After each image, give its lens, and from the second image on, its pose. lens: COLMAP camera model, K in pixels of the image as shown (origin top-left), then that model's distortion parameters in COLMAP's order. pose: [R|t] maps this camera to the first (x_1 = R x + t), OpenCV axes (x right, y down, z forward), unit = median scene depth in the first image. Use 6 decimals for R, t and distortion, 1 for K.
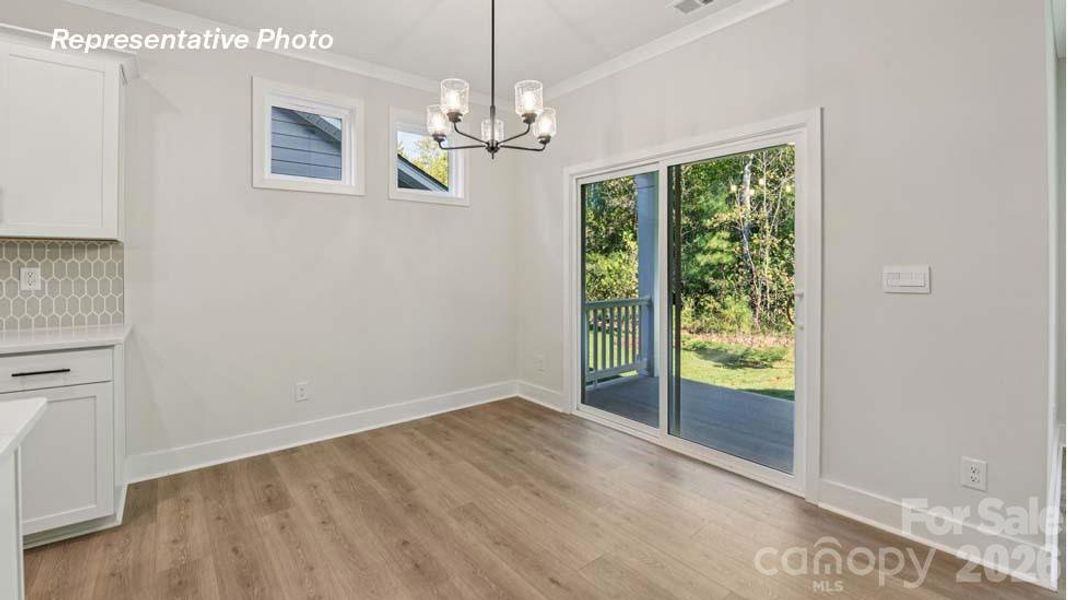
lens RADIAL K [[448.8, 0, 534.0], [0, 448.8, 300.0], [0, 0, 1]] dist [-0.000281, -0.000001]
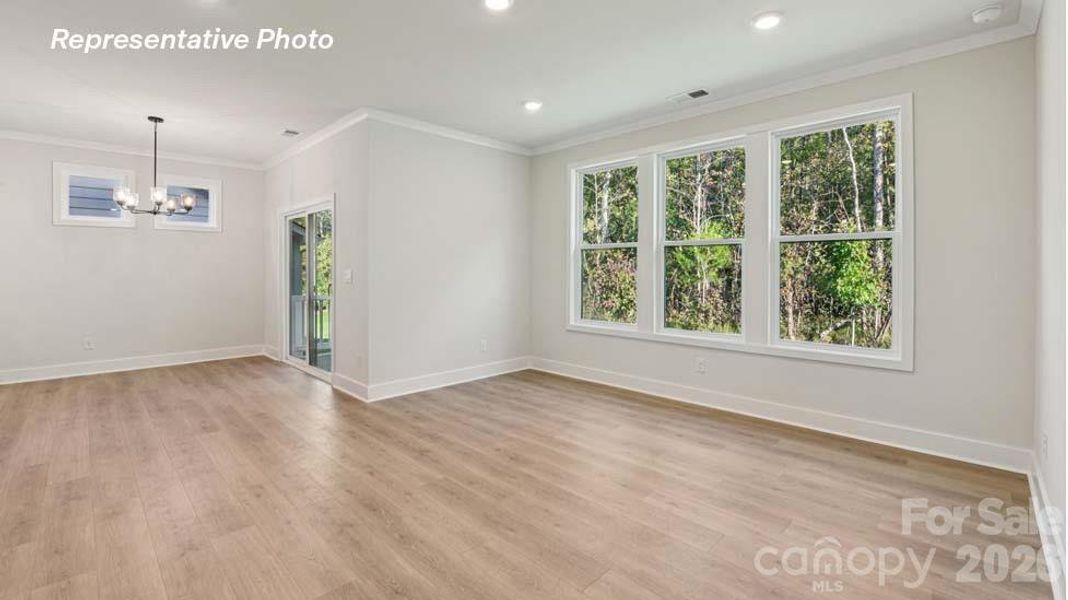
lens RADIAL K [[457.7, 0, 534.7], [0, 457.7, 270.8], [0, 0, 1]] dist [-0.000300, 0.000102]
pose [[0.994884, 0.000312, 0.101025, 0.906741], [0.007083, 0.997319, -0.072837, 0.064143], [-0.100777, 0.073180, 0.992214, -0.808737]]
